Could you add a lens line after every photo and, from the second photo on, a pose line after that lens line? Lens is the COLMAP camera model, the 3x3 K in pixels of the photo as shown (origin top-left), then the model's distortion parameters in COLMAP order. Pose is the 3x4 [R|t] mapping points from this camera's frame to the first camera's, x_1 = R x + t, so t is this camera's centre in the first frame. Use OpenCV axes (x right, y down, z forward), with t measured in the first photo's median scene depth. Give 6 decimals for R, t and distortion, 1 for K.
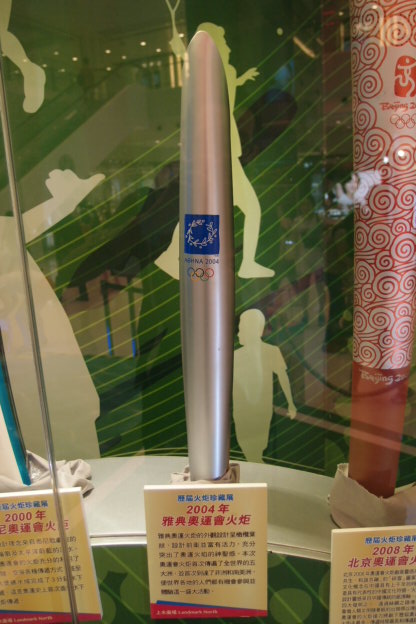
lens RADIAL K [[507.7, 0, 213.1], [0, 507.7, 310.0], [0, 0, 1]] dist [-0.069219, 0.042765]
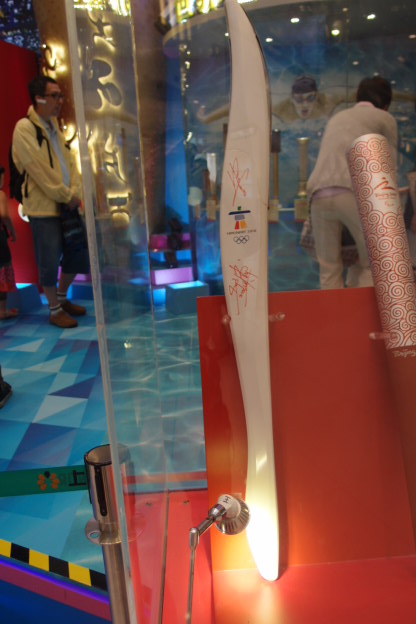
lens RADIAL K [[507.7, 0, 209.5], [0, 507.7, 312.3], [0, 0, 1]] dist [-0.069219, 0.042765]
pose [[0.998007, -0.049177, -0.039540, -0.196241], [0.022820, 0.865478, -0.500428, 0.765086], [0.058831, 0.498528, 0.864875, -0.406517]]
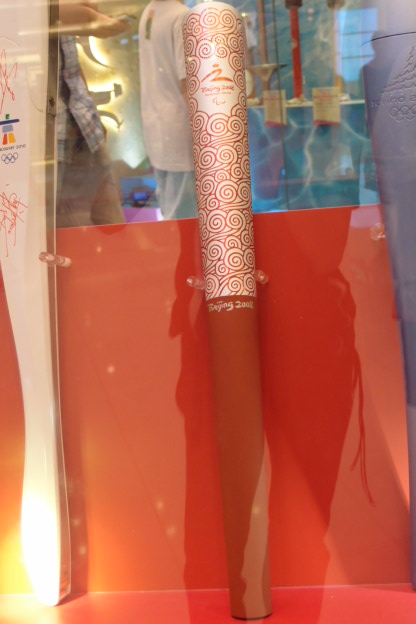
lens RADIAL K [[857.0, 0, 210.0], [0, 857.0, 308.7], [0, 0, 1]] dist [-0.038532, 0.000000]
pose [[0.983804, -0.051891, -0.171571, 0.620942], [-0.035368, 0.882165, -0.469611, 1.019646], [0.175722, 0.468073, 0.866042, -0.640688]]
